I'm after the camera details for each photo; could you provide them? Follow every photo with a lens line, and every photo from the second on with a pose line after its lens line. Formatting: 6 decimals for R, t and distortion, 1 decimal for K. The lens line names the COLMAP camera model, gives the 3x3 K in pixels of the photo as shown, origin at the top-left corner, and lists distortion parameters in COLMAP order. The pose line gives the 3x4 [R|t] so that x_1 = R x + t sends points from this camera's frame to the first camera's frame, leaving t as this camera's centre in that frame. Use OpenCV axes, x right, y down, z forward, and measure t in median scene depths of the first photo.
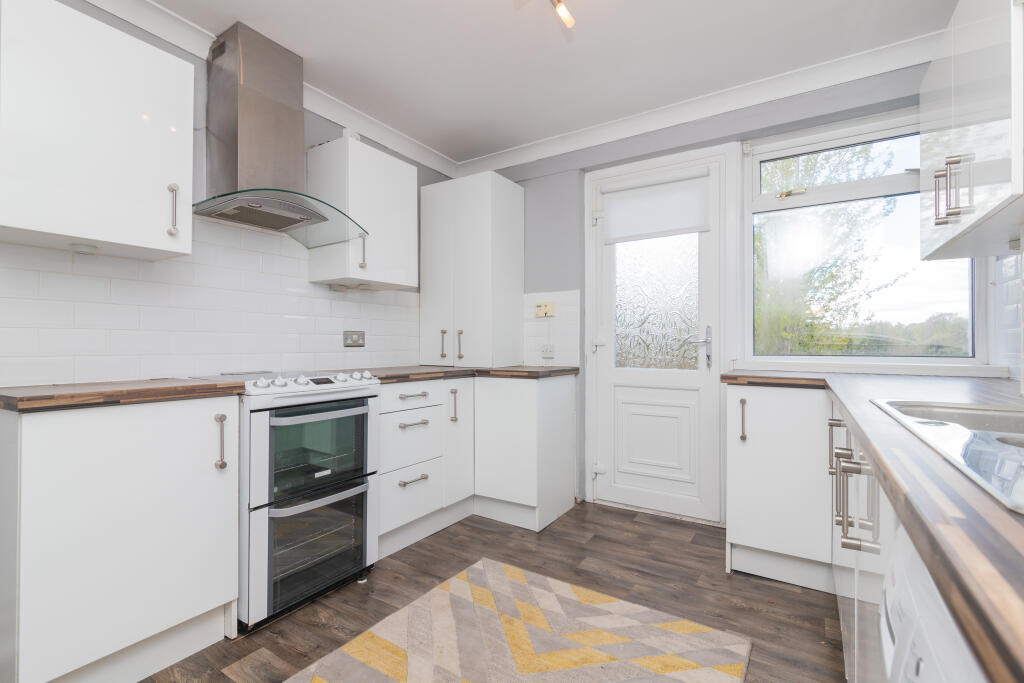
lens RADIAL K [[468.4, 0, 505.2], [0, 468.4, 341.7], [0, 0, 1]] dist [0.001225, 0.000179]
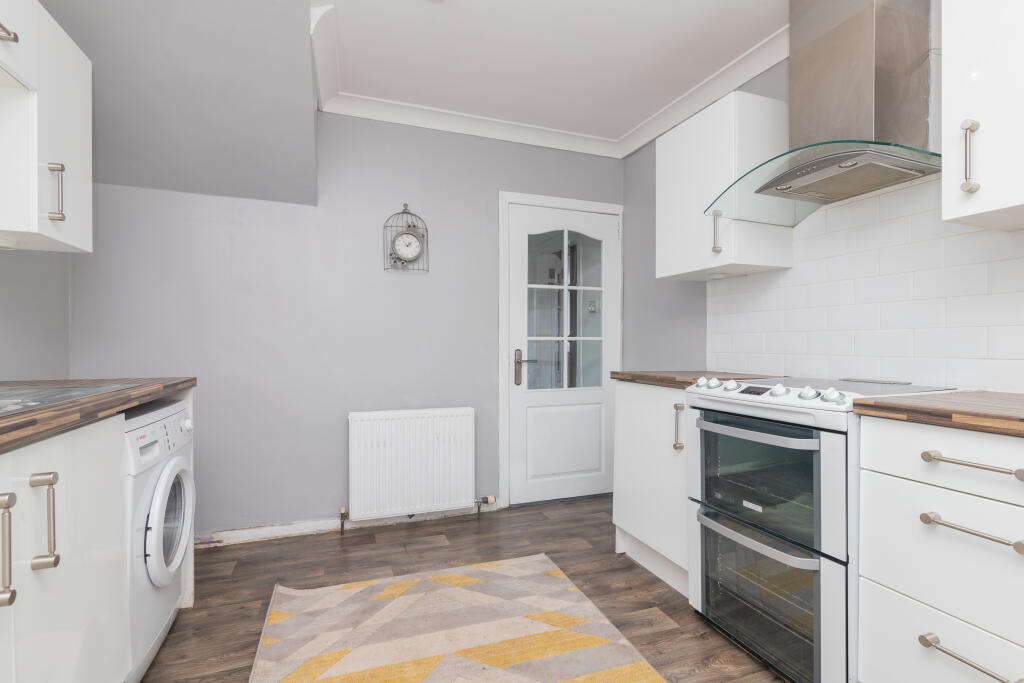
lens RADIAL K [[468.4, 0, 505.2], [0, 468.4, 341.7], [0, 0, 1]] dist [0.001225, 0.000179]
pose [[-0.601077, -0.006311, -0.799166, 0.687148], [0.002618, 0.999948, -0.009865, 0.009630], [0.799187, -0.008022, -0.601029, 1.550579]]
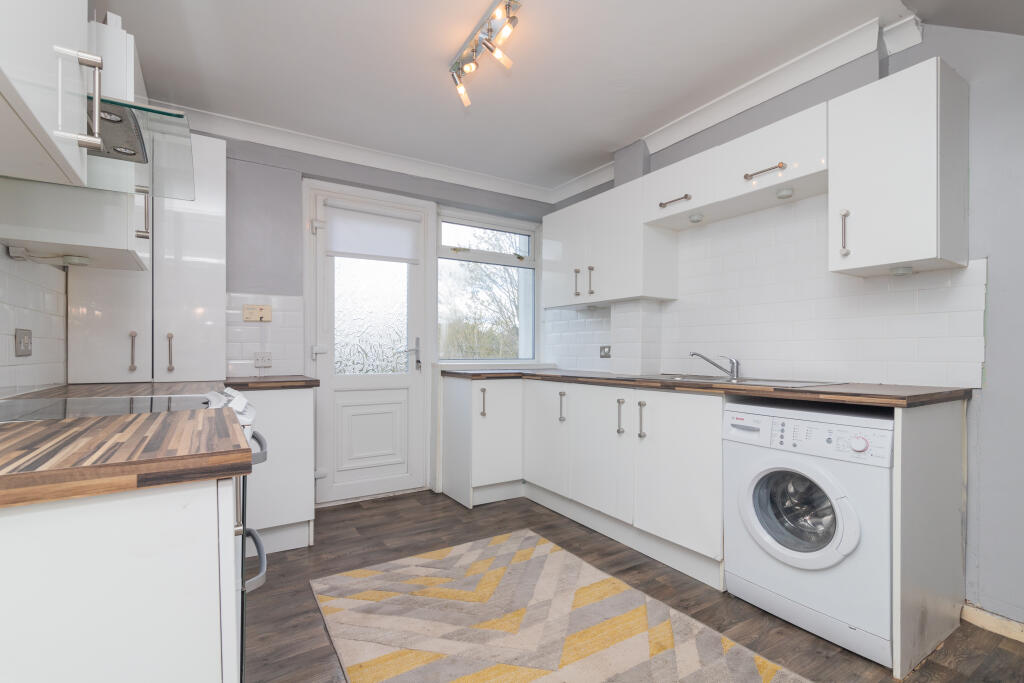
lens RADIAL K [[475.3, 0, 512.2], [0, 475.3, 353.3], [0, 0, 1]] dist [-0.000177, -0.000031]
pose [[0.417338, -0.002778, 0.908747, -0.664183], [-0.009030, 0.999933, 0.007203, -0.003411], [-0.908707, -0.011212, 0.417285, 0.218562]]
